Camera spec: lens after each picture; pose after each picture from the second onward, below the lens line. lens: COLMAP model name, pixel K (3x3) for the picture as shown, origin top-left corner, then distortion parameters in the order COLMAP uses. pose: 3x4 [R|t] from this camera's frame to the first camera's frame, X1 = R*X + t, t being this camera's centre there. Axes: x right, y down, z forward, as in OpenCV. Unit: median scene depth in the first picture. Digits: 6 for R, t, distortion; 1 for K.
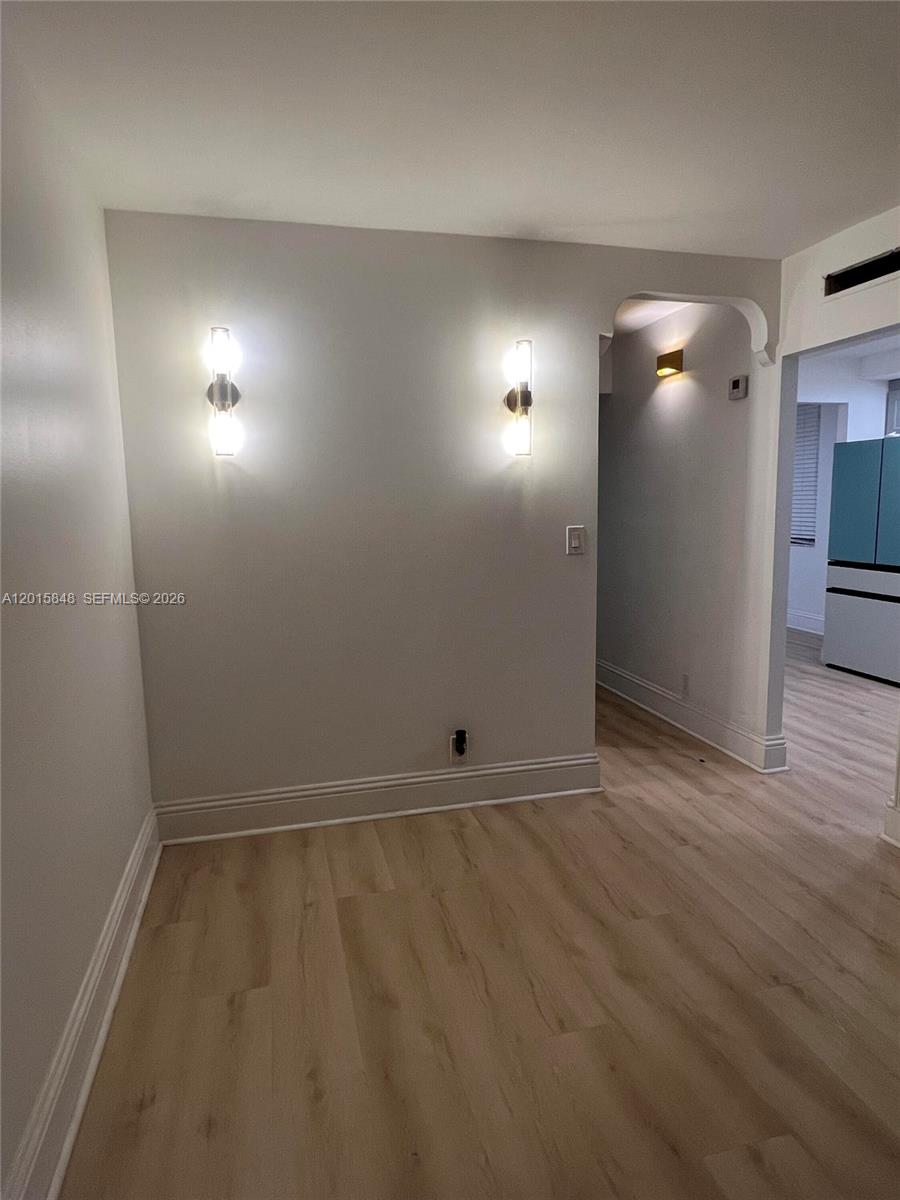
lens RADIAL K [[712.9, 0, 450.0], [0, 712.9, 600.0], [0, 0, 1]] dist [0.000137, -0.000190]
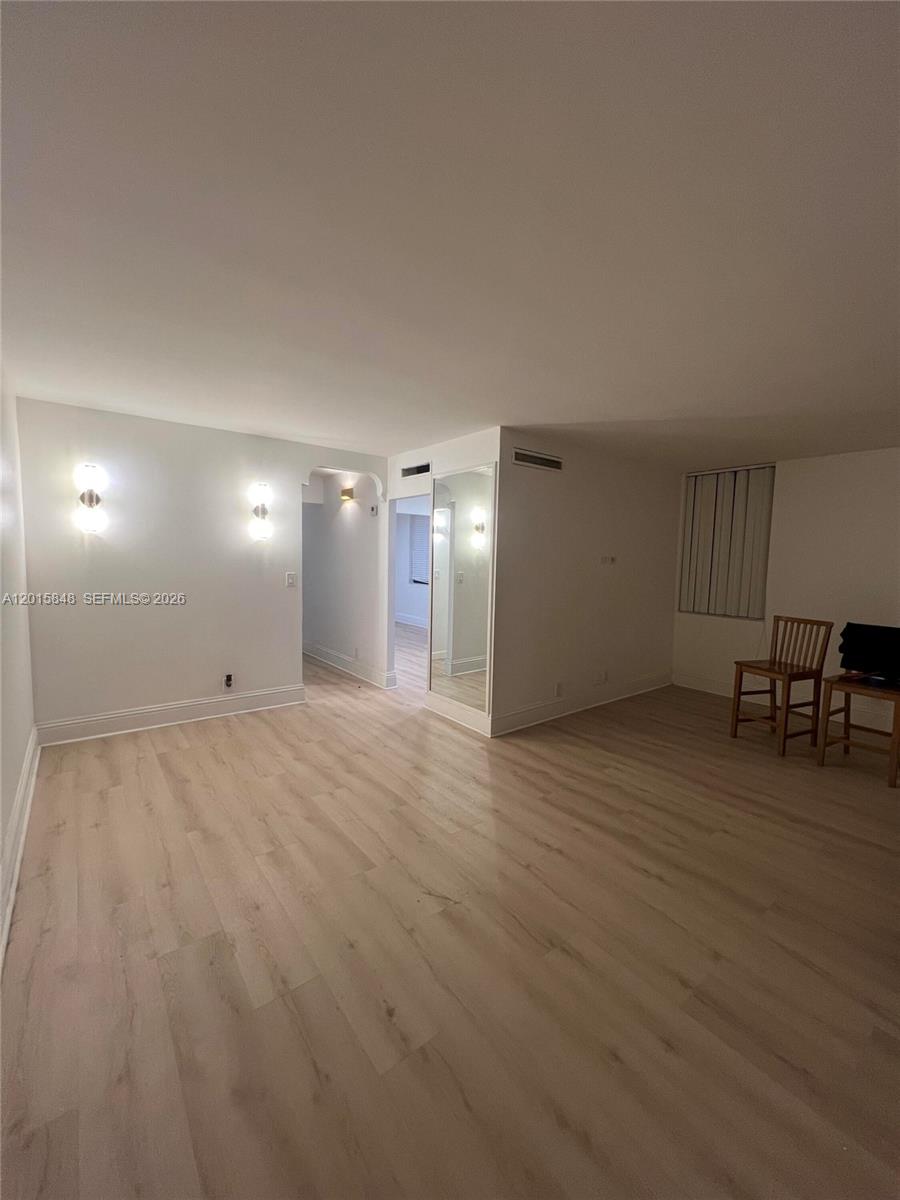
lens RADIAL K [[481.9, 0, 451.9], [0, 481.9, 597.9], [0, 0, 1]] dist [-0.000607, 0.000213]
pose [[0.917066, 0.004711, 0.398708, 0.049388], [0.016389, 0.998640, -0.049497, 0.048806], [-0.398399, 0.051926, 0.915741, -0.488373]]
